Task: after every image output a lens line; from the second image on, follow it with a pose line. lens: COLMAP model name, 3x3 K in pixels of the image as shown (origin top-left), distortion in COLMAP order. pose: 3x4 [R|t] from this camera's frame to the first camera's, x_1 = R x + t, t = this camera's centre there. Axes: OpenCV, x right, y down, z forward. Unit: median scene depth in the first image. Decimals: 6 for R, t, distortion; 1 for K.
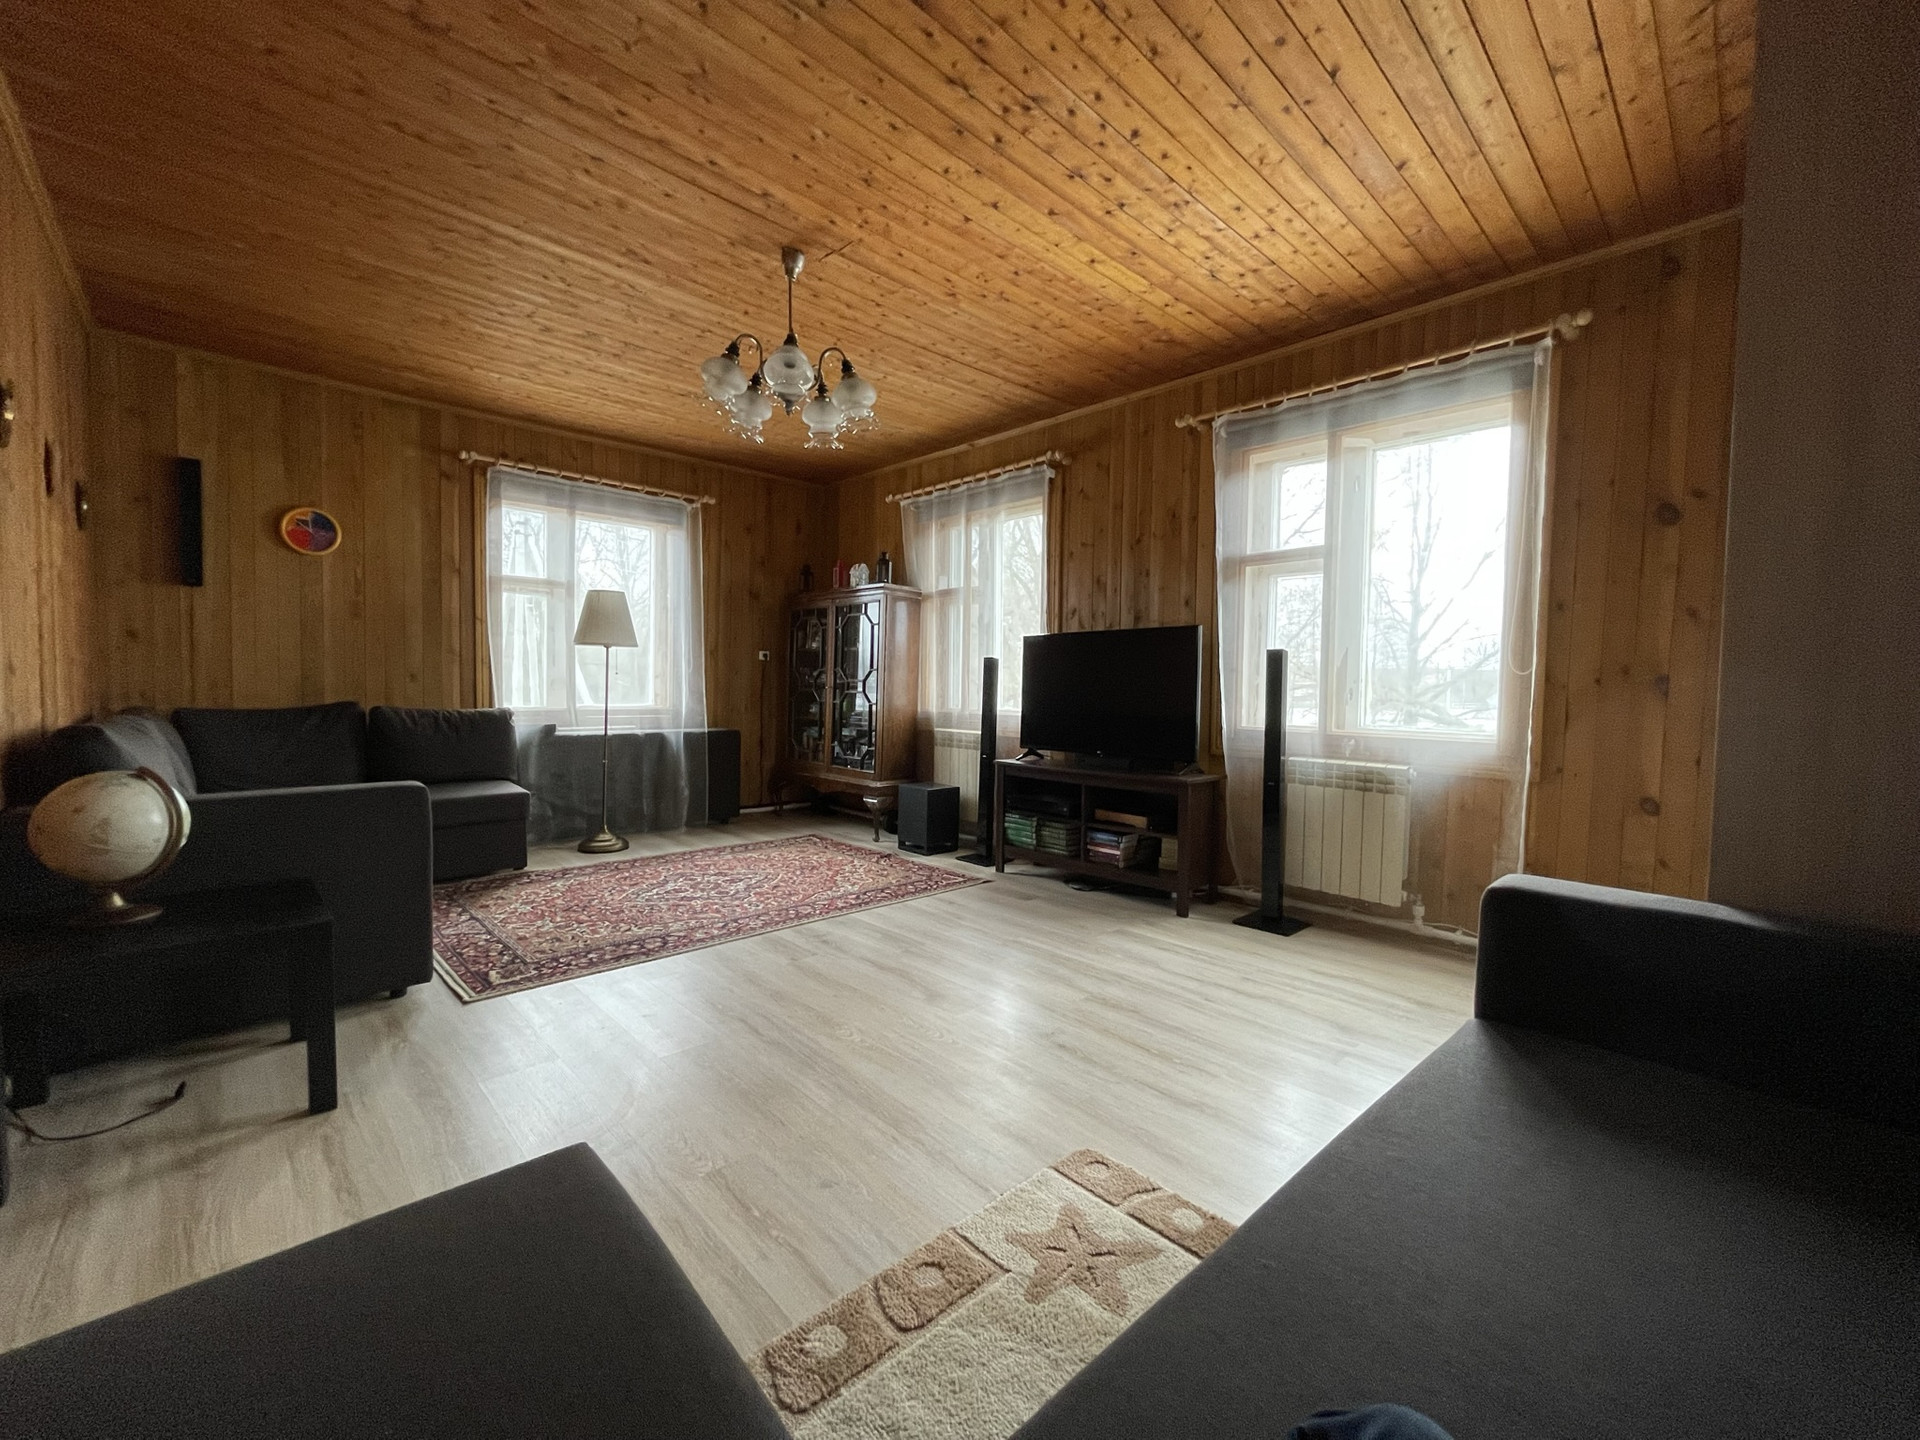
lens RADIAL K [[773.8, 0, 958.7], [0, 773.8, 715.6], [0, 0, 1]] dist [-0.002540, -0.000274]
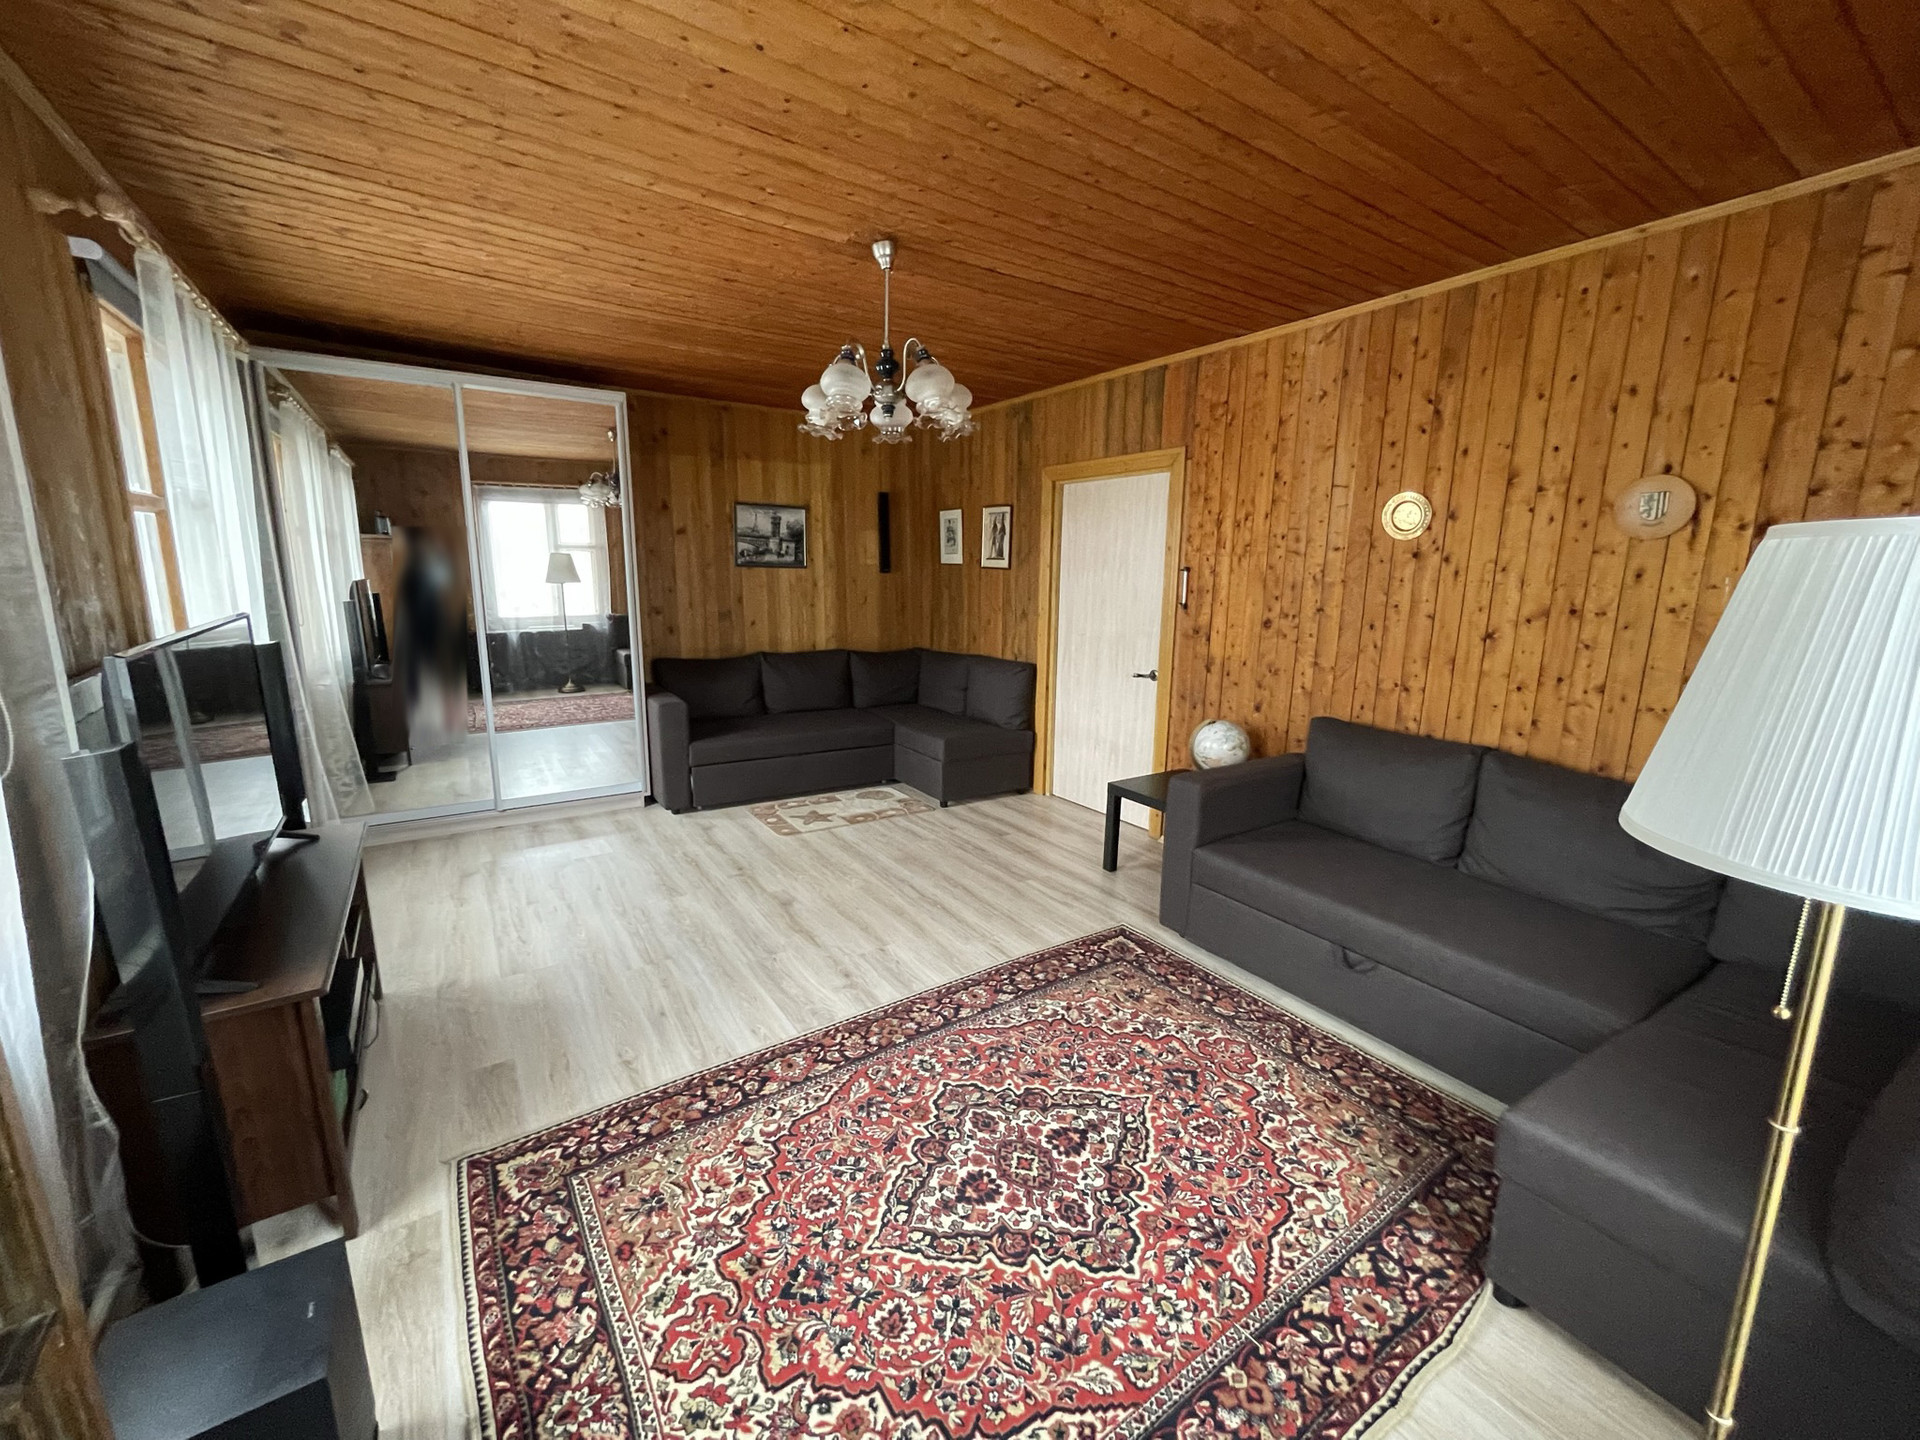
lens RADIAL K [[773.8, 0, 963.0], [0, 773.8, 715.2], [0, 0, 1]] dist [-0.002540, -0.000274]
pose [[-0.985265, -0.063197, 0.158929, -0.431056], [-0.023648, 0.970640, 0.239370, -0.234330], [-0.169390, 0.232085, -0.957833, 1.760259]]
